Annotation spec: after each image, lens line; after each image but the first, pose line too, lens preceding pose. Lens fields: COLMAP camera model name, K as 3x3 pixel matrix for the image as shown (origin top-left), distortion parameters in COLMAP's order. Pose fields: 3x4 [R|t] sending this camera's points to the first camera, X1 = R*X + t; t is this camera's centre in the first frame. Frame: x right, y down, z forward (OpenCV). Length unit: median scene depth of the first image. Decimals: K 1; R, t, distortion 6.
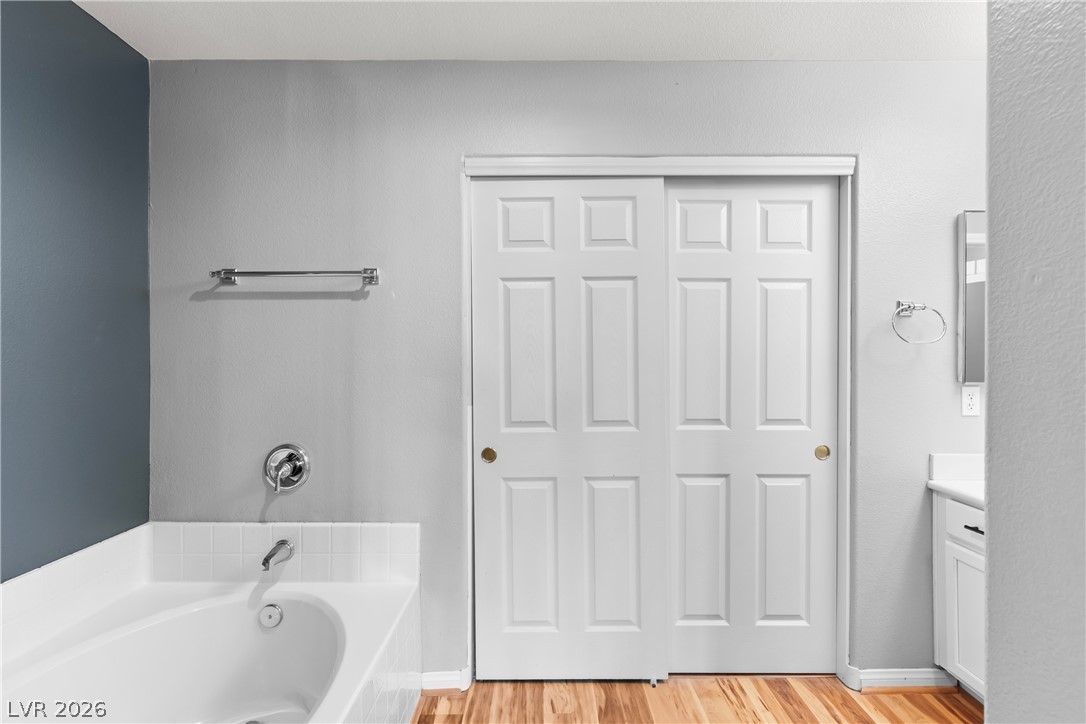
lens RADIAL K [[544.2, 0, 543.1], [0, 544.2, 361.1], [0, 0, 1]] dist [0.002823, 0.001072]
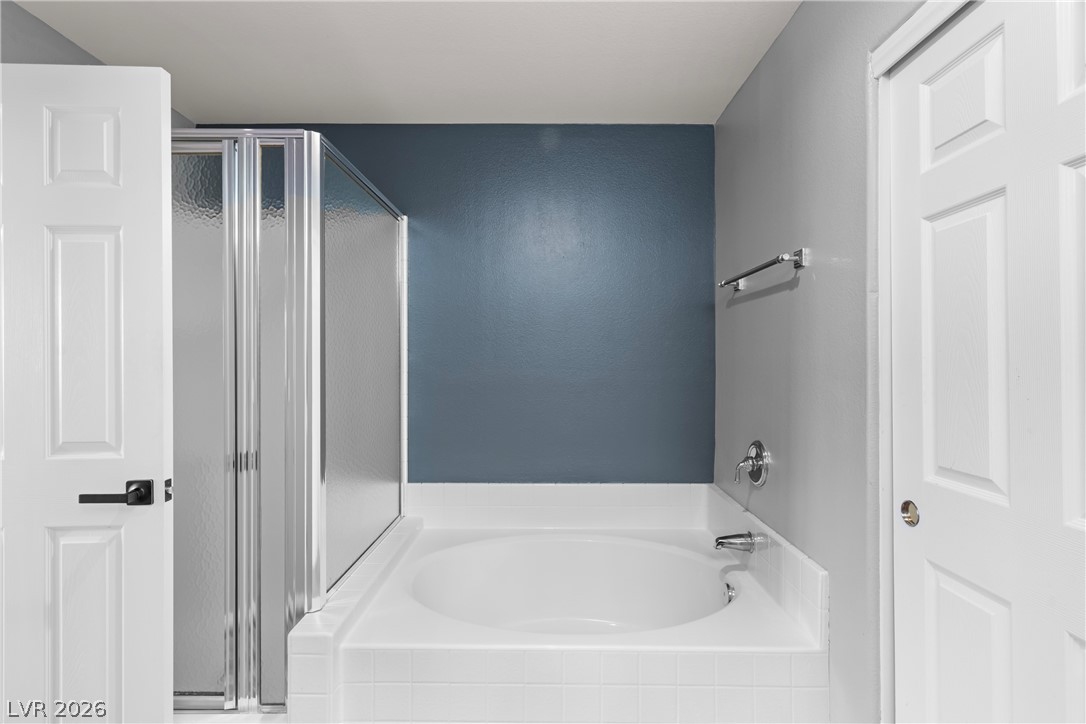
lens RADIAL K [[516.6, 0, 543.4], [0, 516.6, 356.9], [0, 0, 1]] dist [-0.000385, 0.002086]
pose [[-0.013861, -0.001390, -0.999903, 0.785223], [-0.011804, 0.999930, -0.001226, 0.004966], [0.999834, 0.011785, -0.013876, 0.964473]]
